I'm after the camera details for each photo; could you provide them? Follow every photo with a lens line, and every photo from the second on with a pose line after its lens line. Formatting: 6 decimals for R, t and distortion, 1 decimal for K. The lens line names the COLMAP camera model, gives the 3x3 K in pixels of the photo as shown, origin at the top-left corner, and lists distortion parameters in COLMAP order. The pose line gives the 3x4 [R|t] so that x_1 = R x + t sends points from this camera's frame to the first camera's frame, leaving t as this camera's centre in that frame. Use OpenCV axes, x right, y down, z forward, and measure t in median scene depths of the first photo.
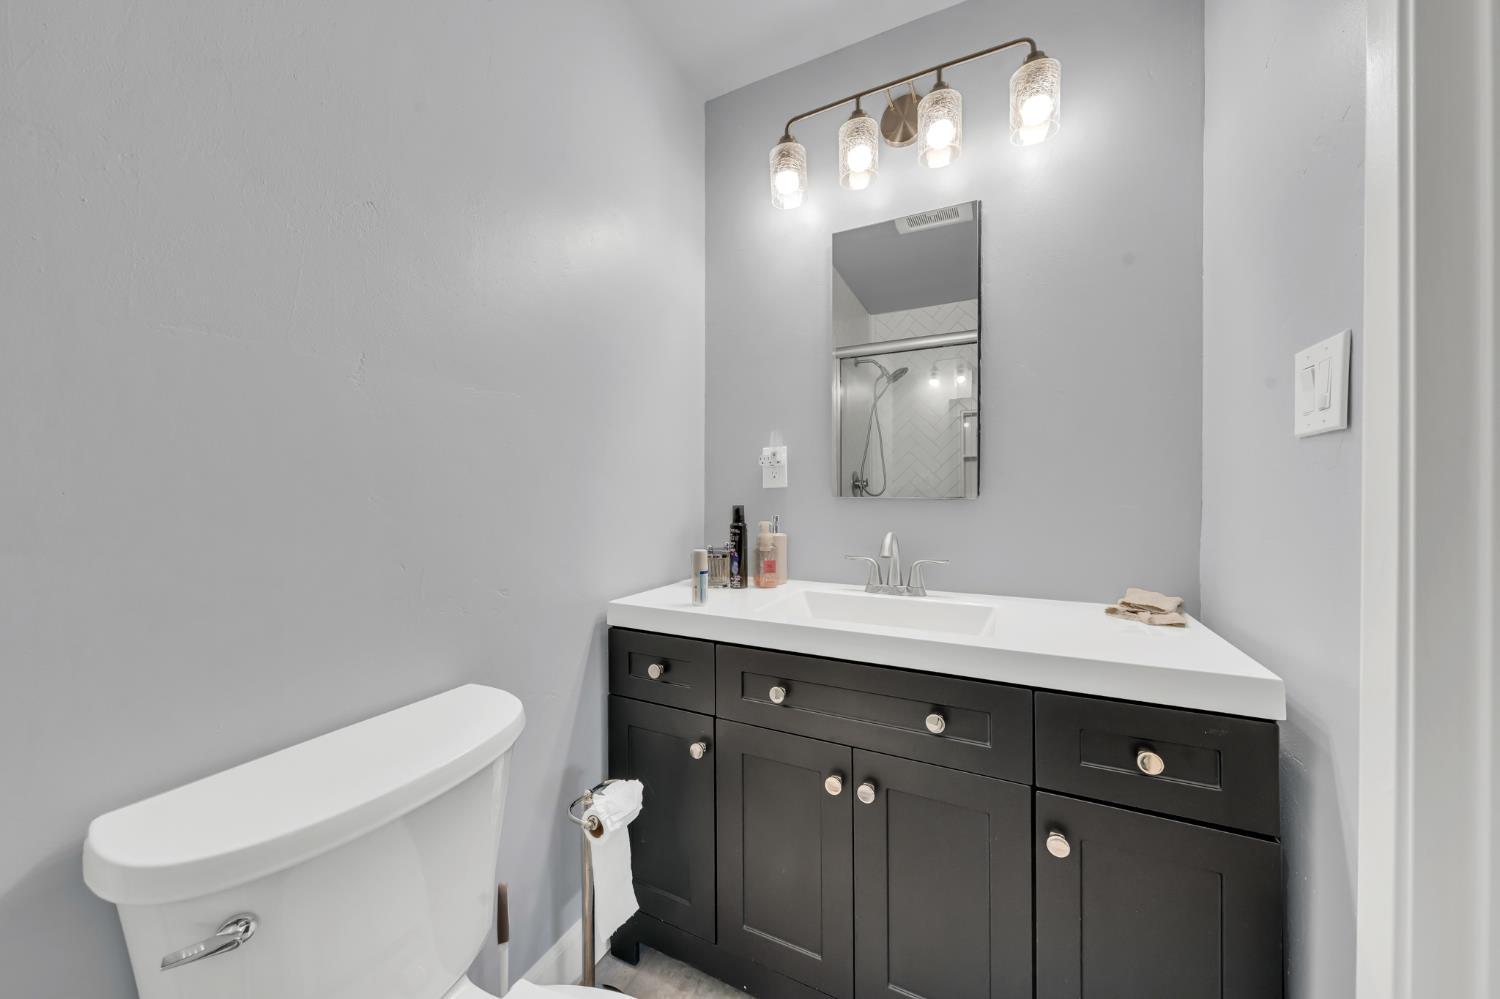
lens RADIAL K [[512.1, 0, 750.0], [0, 512.1, 499.5], [0, 0, 1]] dist [-0.000808, -0.000103]
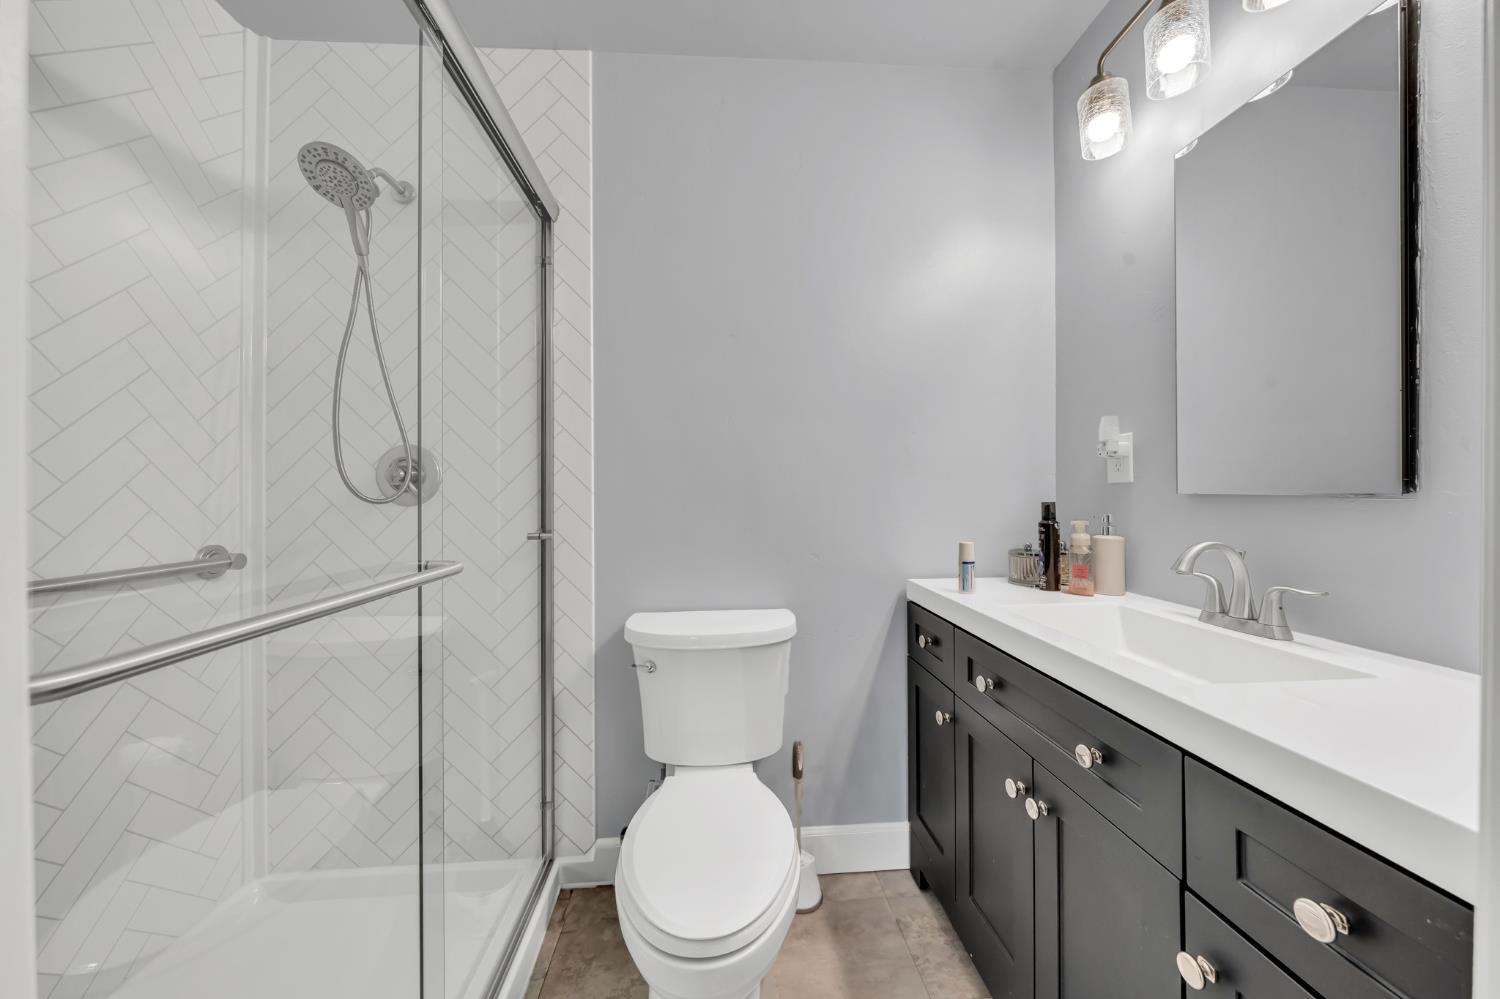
lens RADIAL K [[512.1, 0, 750.0], [0, 512.1, 499.5], [0, 0, 1]] dist [-0.000808, -0.000103]
pose [[0.523650, 0.012194, -0.851846, 0.504295], [-0.004784, 0.999924, 0.011373, -0.001322], [0.851920, -0.001880, 0.523668, 0.044882]]
